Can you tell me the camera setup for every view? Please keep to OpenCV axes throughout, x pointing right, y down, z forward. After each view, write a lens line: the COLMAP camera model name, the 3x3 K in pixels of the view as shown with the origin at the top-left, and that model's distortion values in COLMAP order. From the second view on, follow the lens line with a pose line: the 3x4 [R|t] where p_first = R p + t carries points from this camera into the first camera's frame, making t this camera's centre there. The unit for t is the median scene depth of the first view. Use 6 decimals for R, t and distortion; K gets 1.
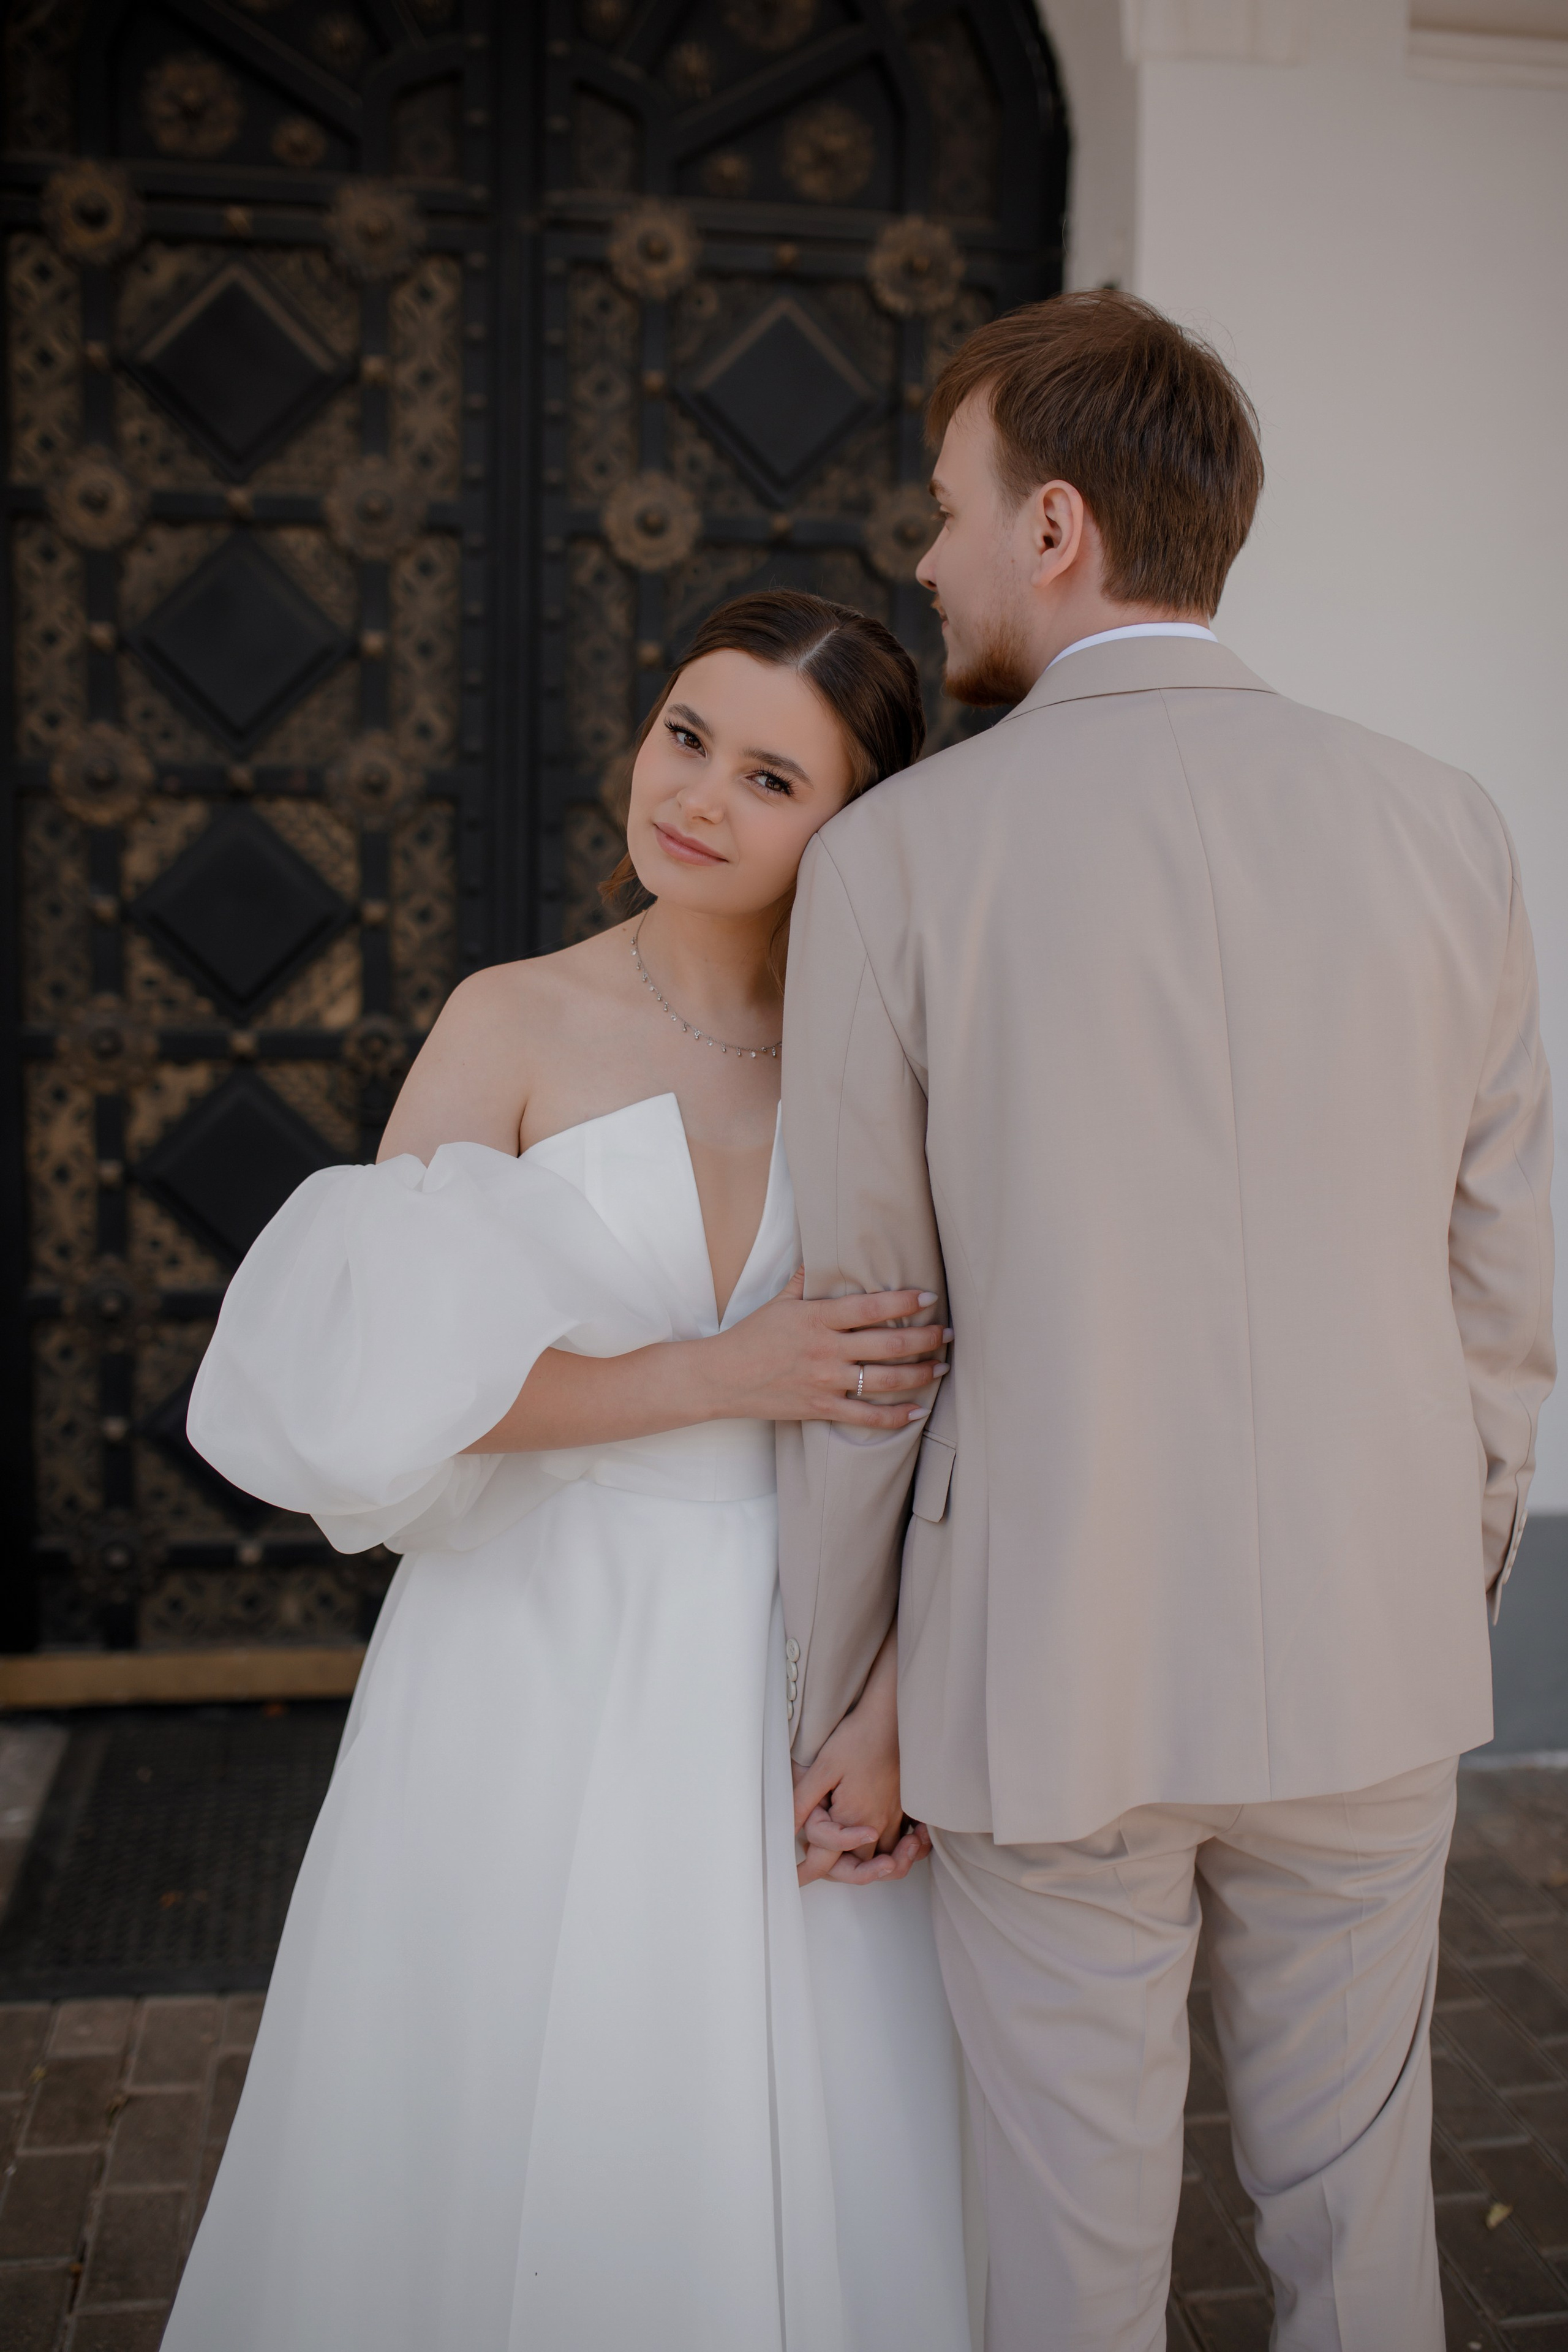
lens RADIAL K [[2261.4, 0, 784.0], [0, 2261.4, 1176.0], [0, 0, 1]] dist [-0.058972, 0.077515]
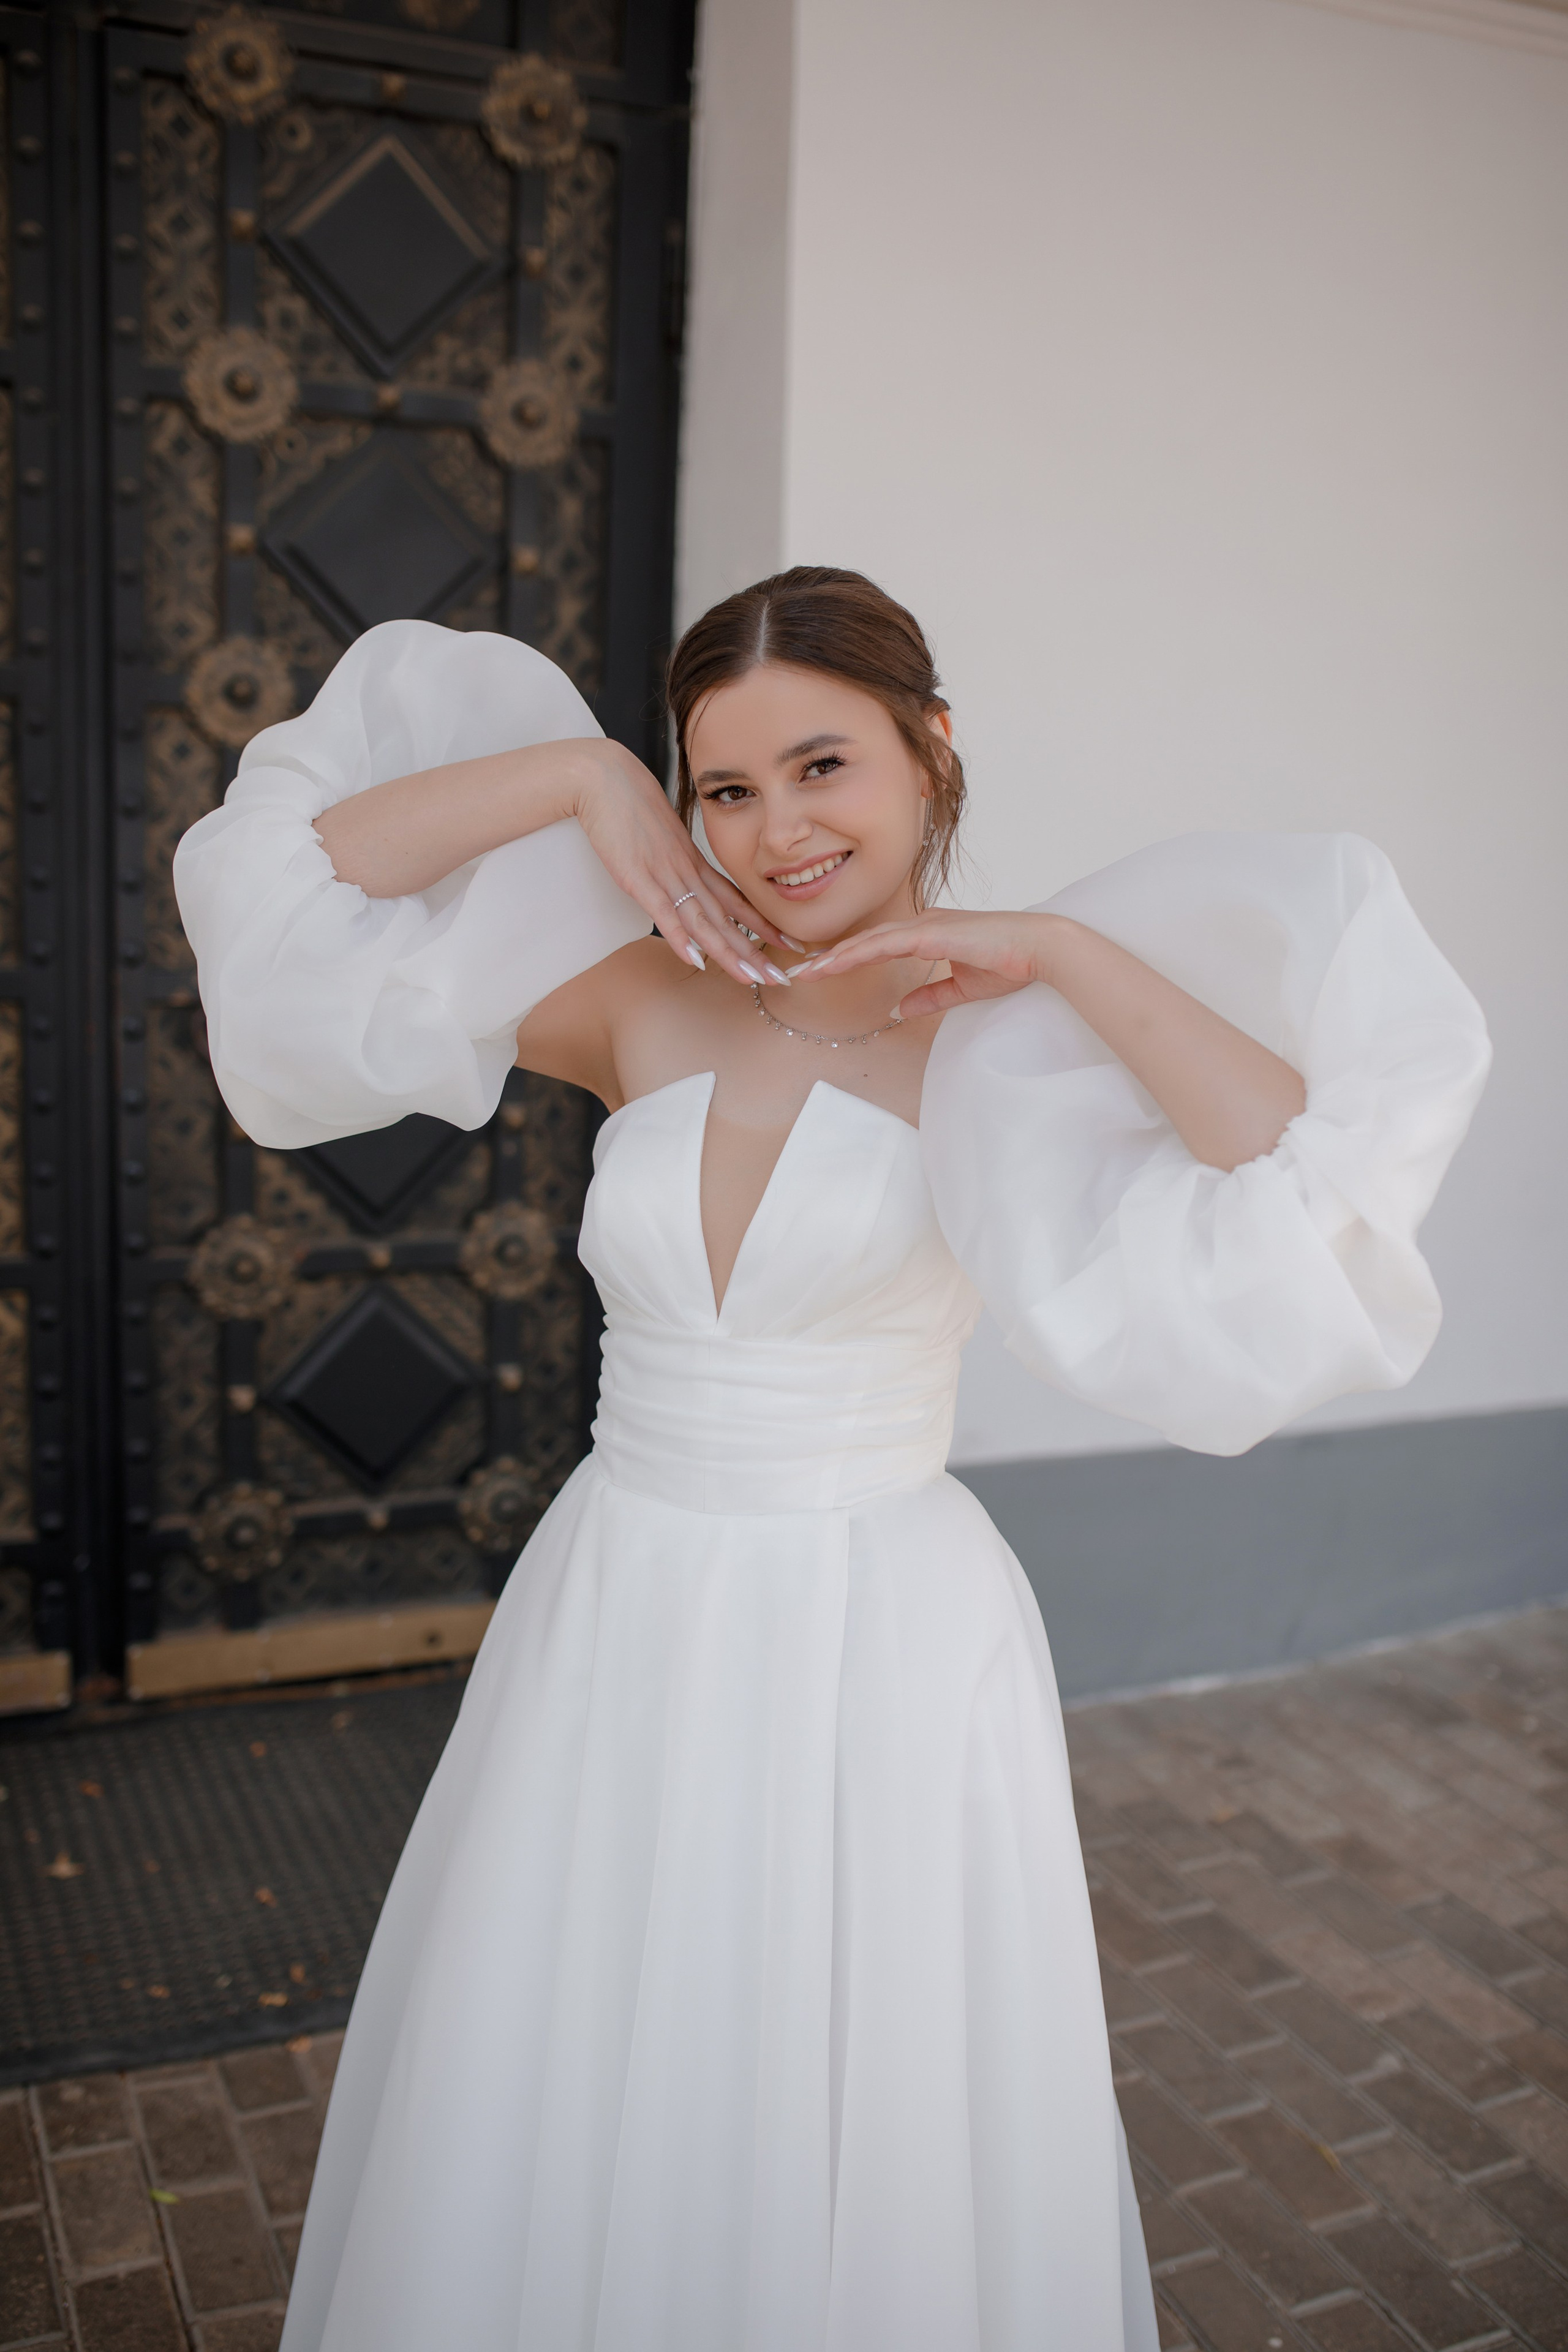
lens RADIAL K [[2261.4, 0, 784.0], [0, 2261.4, 1176.0], [0, 0, 1]] dist [-0.058972, 0.077515]
pose [[0.964329, -0.028242, 0.263195, -0.093507], [0.010595, 0.997613, 0.068232, -0.040567], [-0.264494, -0.063009, 0.962327, 0.083456]]
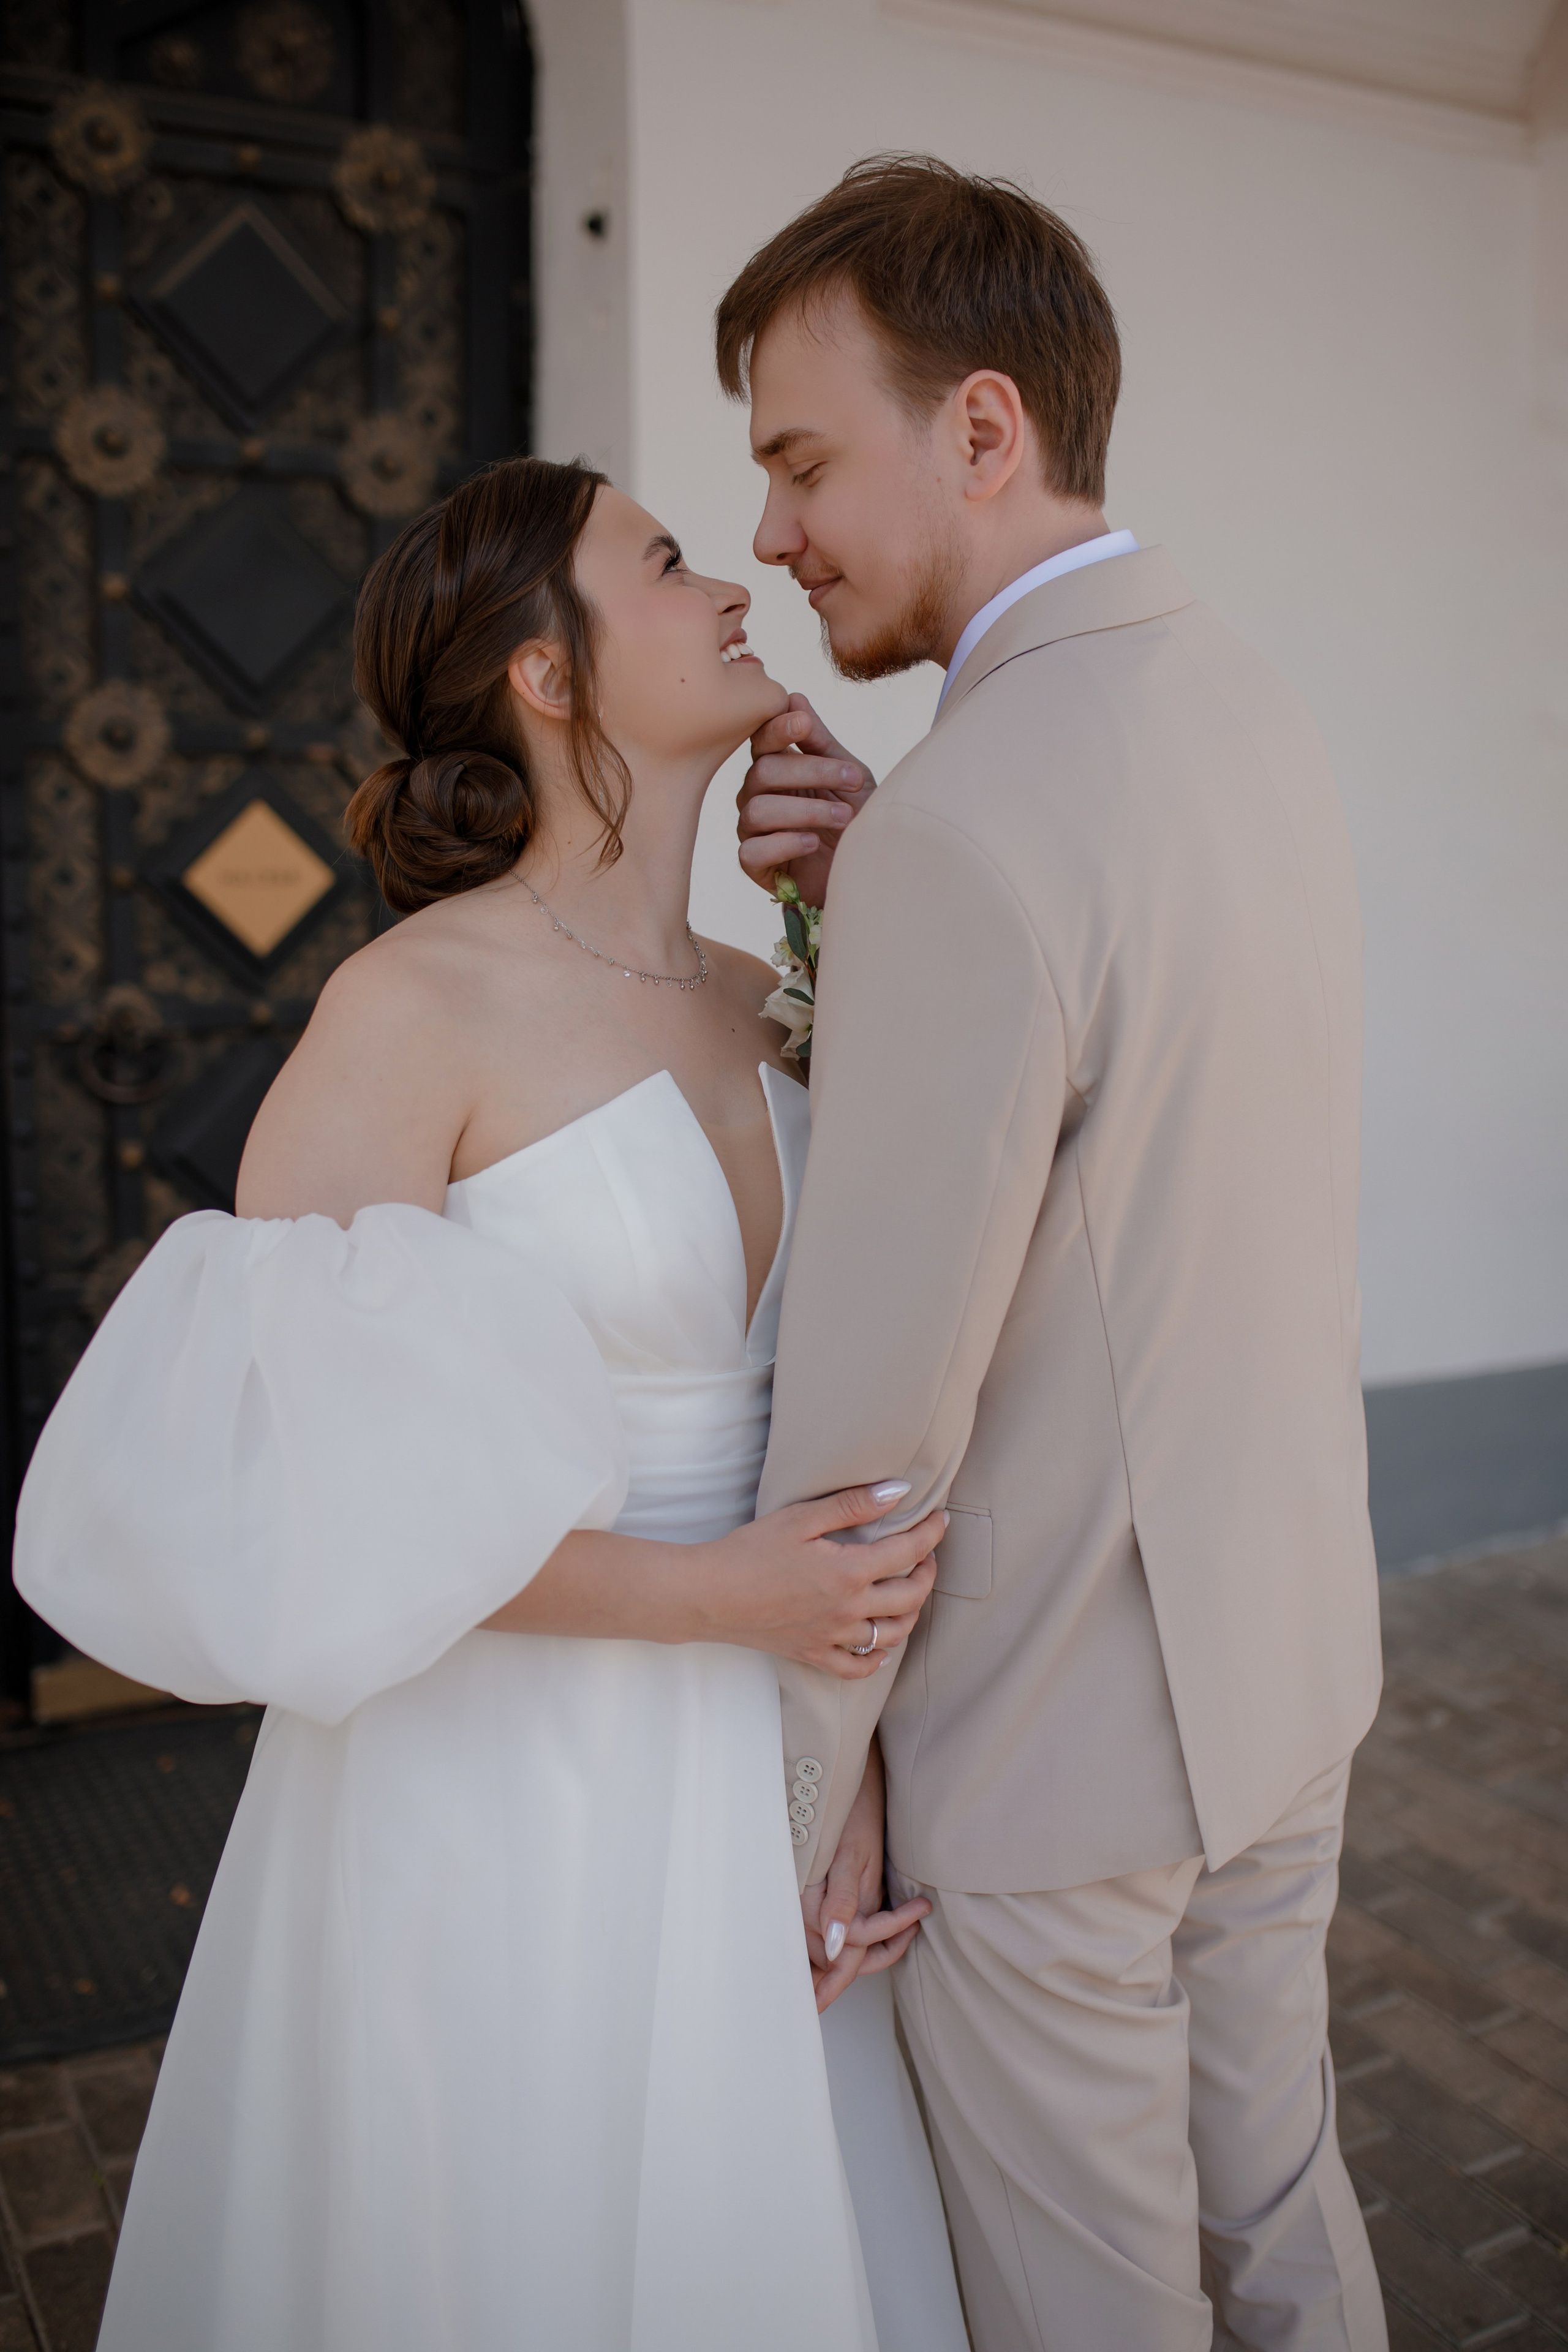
lens RADIAL K [[2261.4, 0, 784.0], [0, 2261.4, 1176.0], [0, 0, 1]] dist [-0.058972, 0.077515]
pose [[0.943385, -0.056765, 0.326805, -0.115217], [0.046150, 0.998127, 0.040151, -0.016806], [-0.328472, -0.022796, 0.944239, 0.043269]]
